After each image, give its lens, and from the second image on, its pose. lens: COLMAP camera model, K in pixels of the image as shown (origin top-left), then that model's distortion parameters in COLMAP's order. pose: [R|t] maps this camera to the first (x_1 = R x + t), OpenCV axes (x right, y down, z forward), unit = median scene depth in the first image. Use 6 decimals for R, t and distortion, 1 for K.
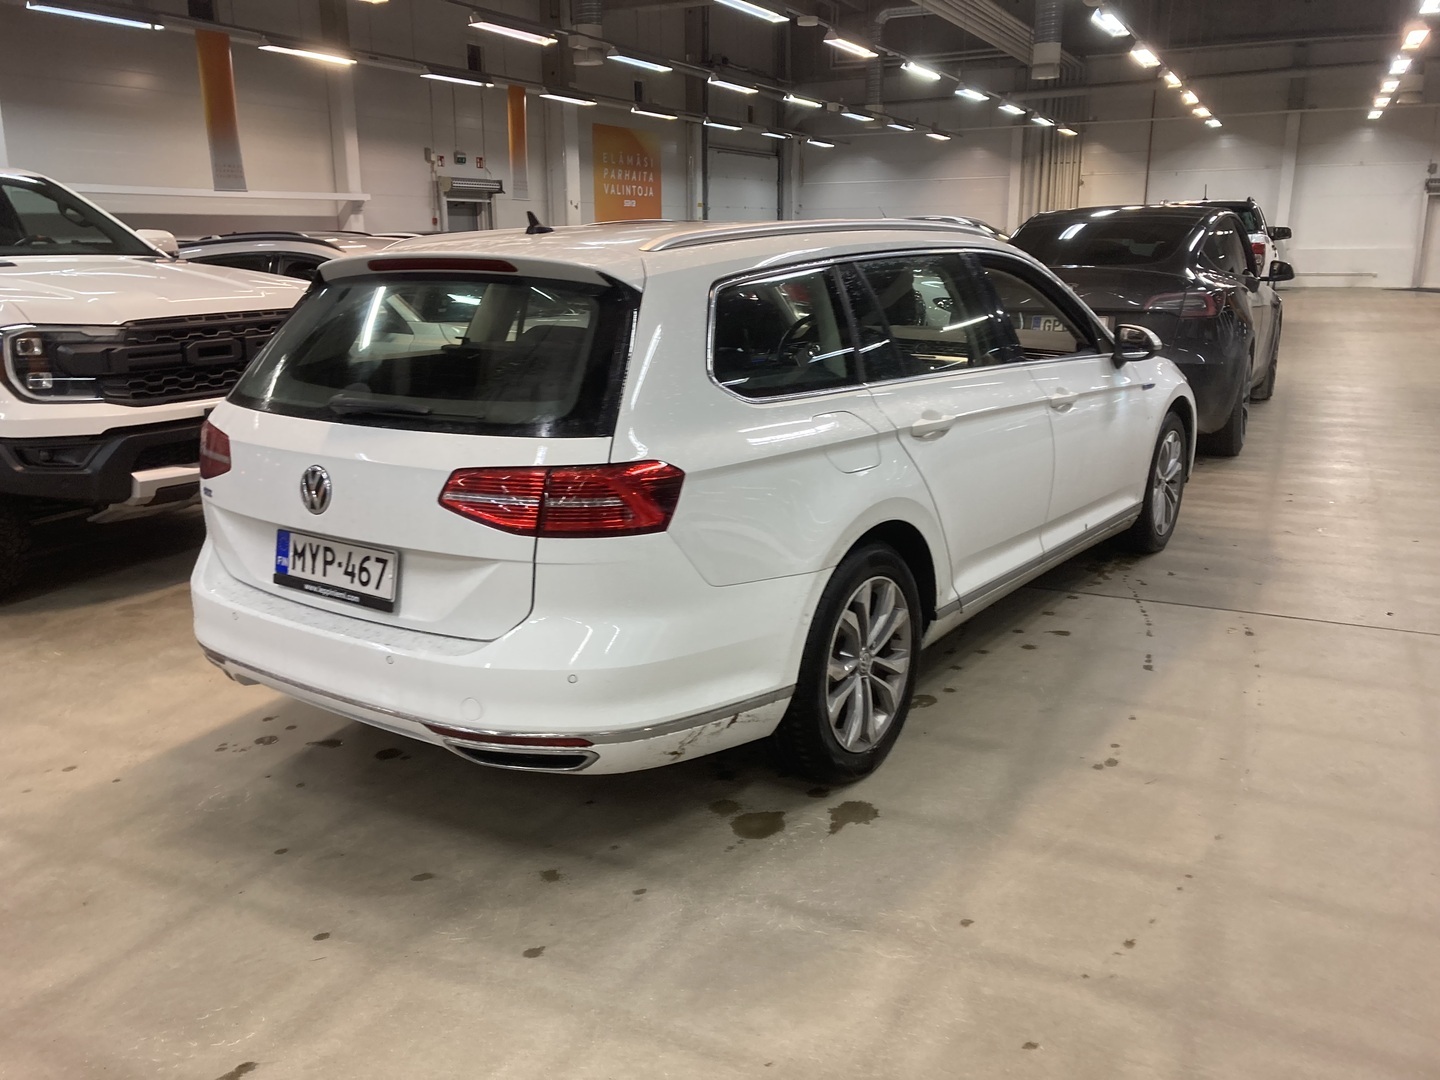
lens RADIAL K [[1156.4, 0, 720.7], [0, 1156.4, 564.6], [0, 0, 1]] dist [0.011970, -0.000783]
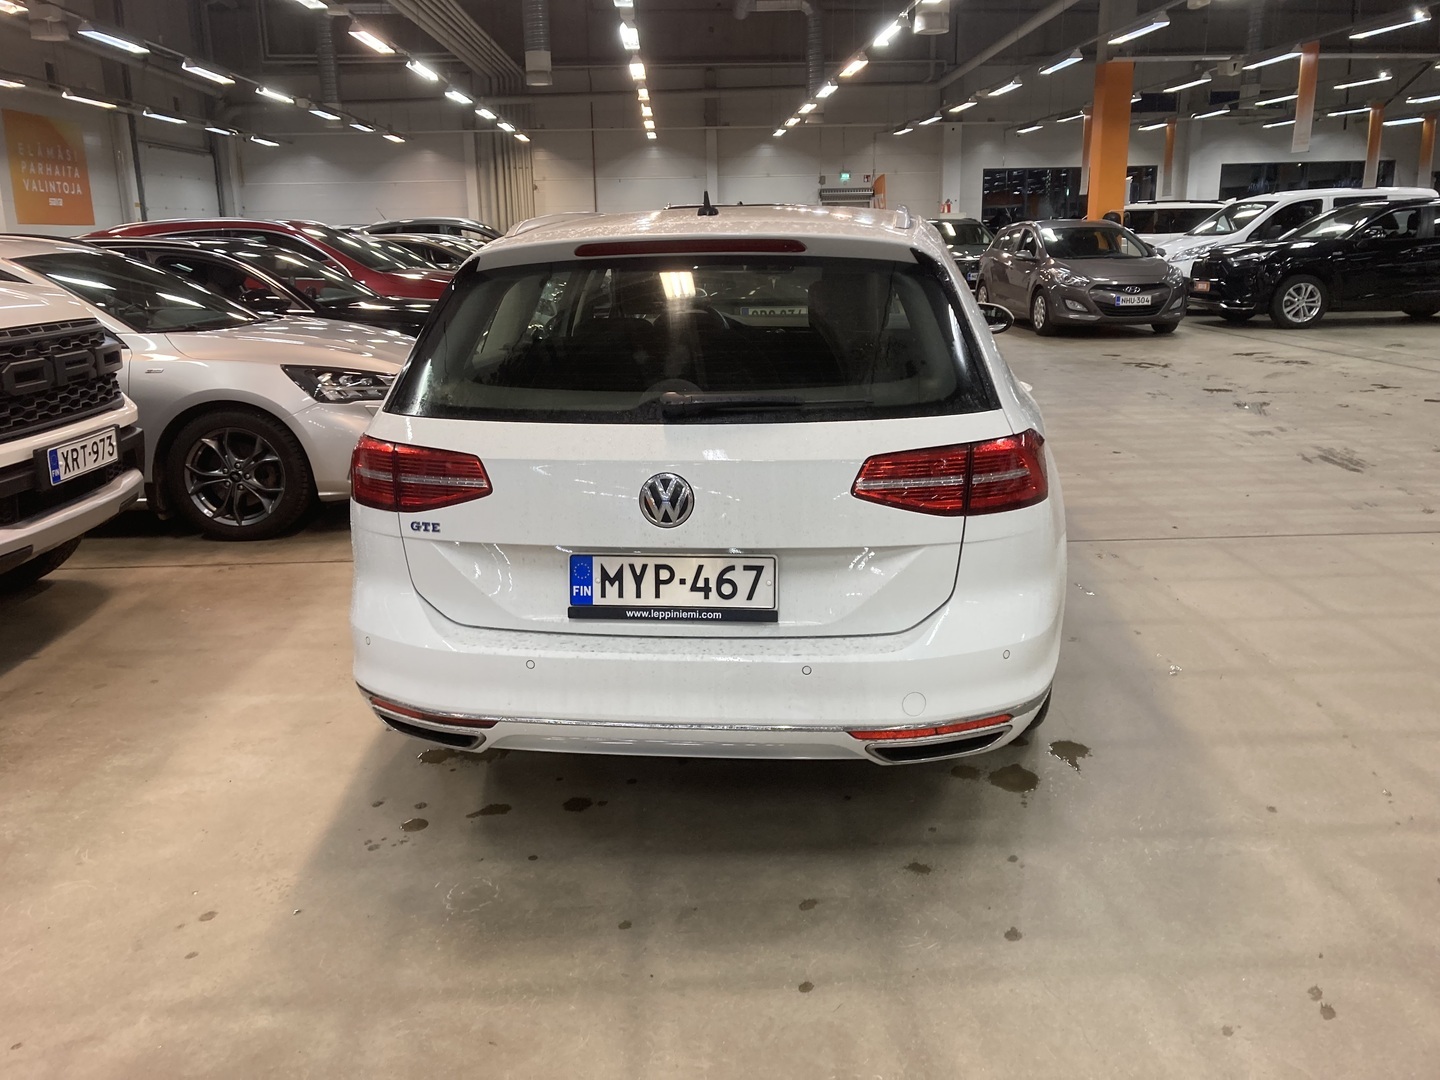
lens RADIAL K [[1162.3, 0, 720.0], [0, 1162.3, 540.0], [0, 0, 1]] dist [0.008182, -0.000821]
pose [[0.881882, -0.124271, 0.454798, -0.680629], [0.135419, 0.990755, 0.008132, -0.033677], [-0.451604, 0.054417, 0.890558, 0.185323]]
